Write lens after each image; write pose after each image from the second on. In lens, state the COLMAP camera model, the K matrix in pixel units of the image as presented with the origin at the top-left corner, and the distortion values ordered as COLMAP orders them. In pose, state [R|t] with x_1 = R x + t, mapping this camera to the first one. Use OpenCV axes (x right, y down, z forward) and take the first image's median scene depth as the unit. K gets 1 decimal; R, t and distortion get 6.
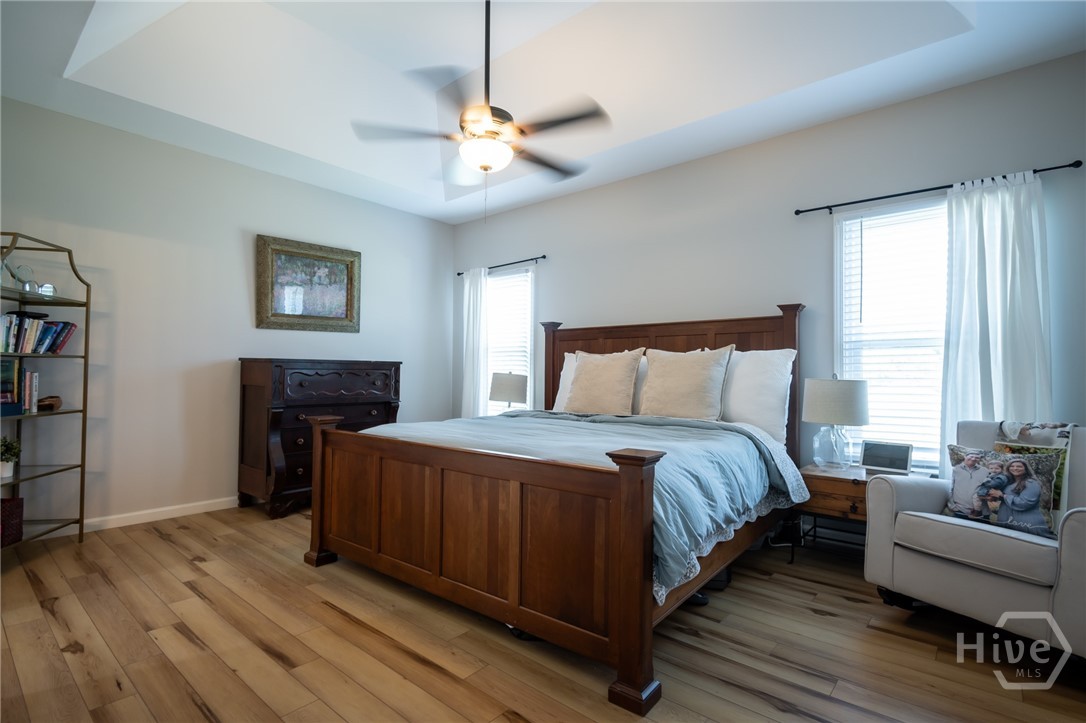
lens RADIAL K [[519.7, 0, 543.0], [0, 519.7, 361.5], [0, 0, 1]] dist [0.005787, -0.001307]
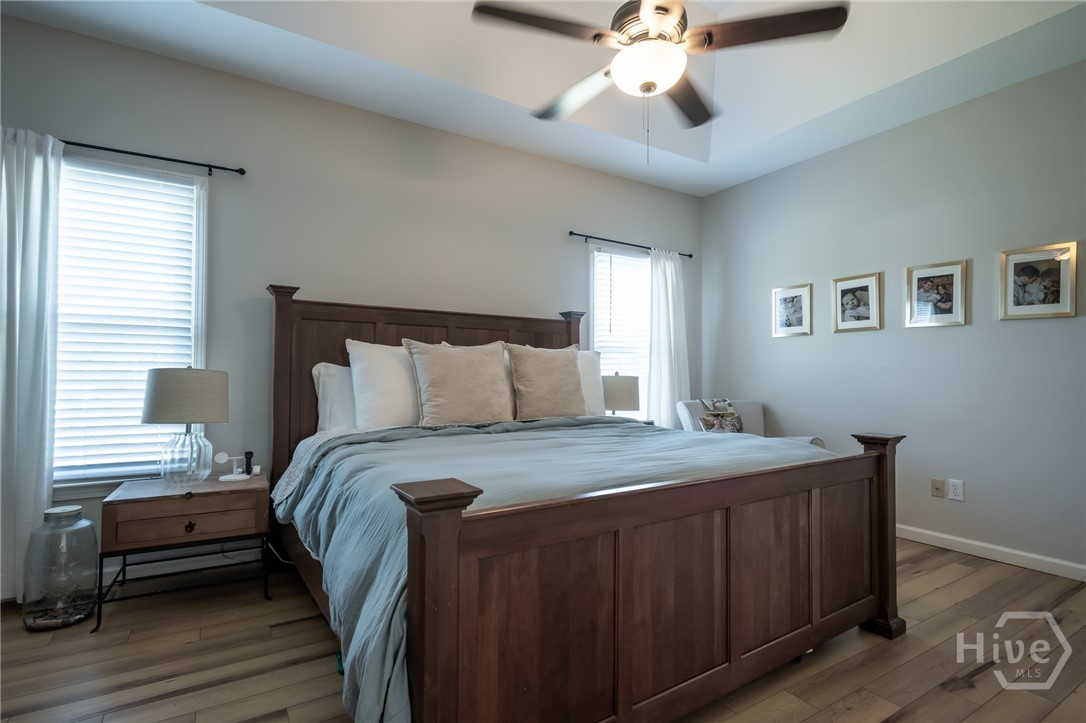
lens RADIAL K [[519.7, 0, 543.0], [0, 519.7, 361.5], [0, 0, 1]] dist [0.005787, -0.001307]
pose [[0.311982, 0.016863, 0.949938, -0.550969], [-0.027291, 0.999589, -0.008781, 0.011934], [-0.949696, -0.023185, 0.312314, 0.593715]]
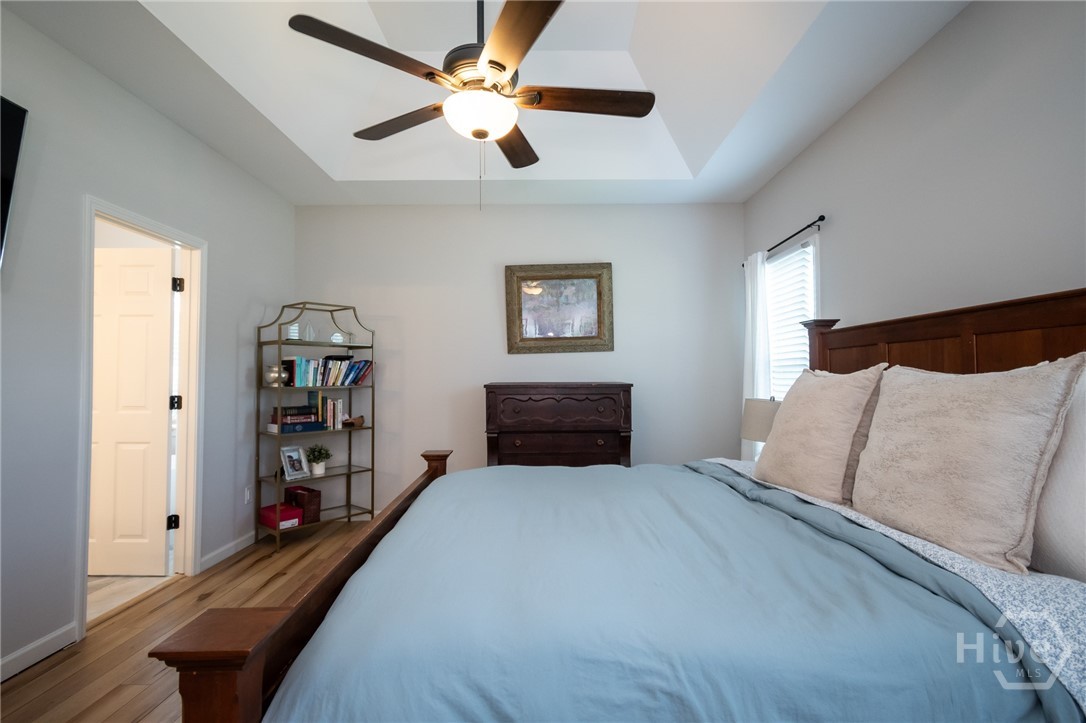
lens RADIAL K [[519.7, 0, 543.0], [0, 519.7, 361.5], [0, 0, 1]] dist [0.005787, -0.001307]
pose [[0.649700, -0.035905, -0.759343, 0.319971], [0.029045, 0.999327, -0.022401, -0.024074], [0.759636, -0.007501, 0.650305, 0.387445]]
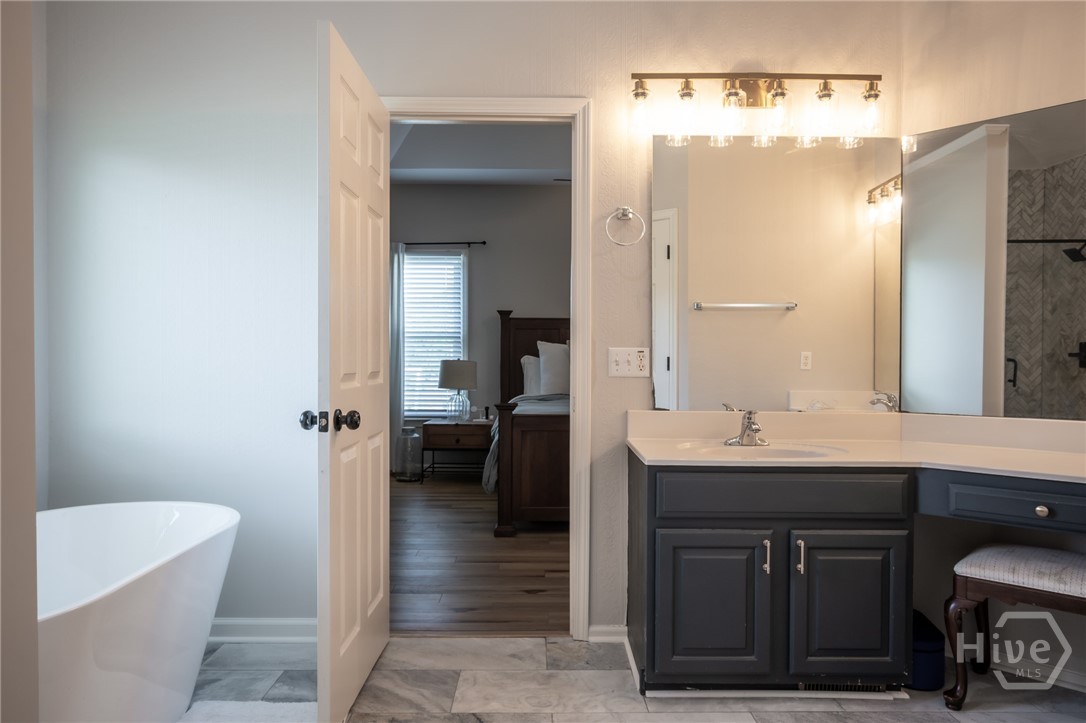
lens RADIAL K [[688.2, 0, 543.0], [0, 688.2, 361.5], [0, 0, 1]] dist [0.002278, -0.000131]
pose [[0.757458, -0.003960, 0.652872, -0.946803], [-0.013531, 0.999672, 0.021762, -0.005498], [-0.652743, -0.025318, 0.757156, -0.092141]]
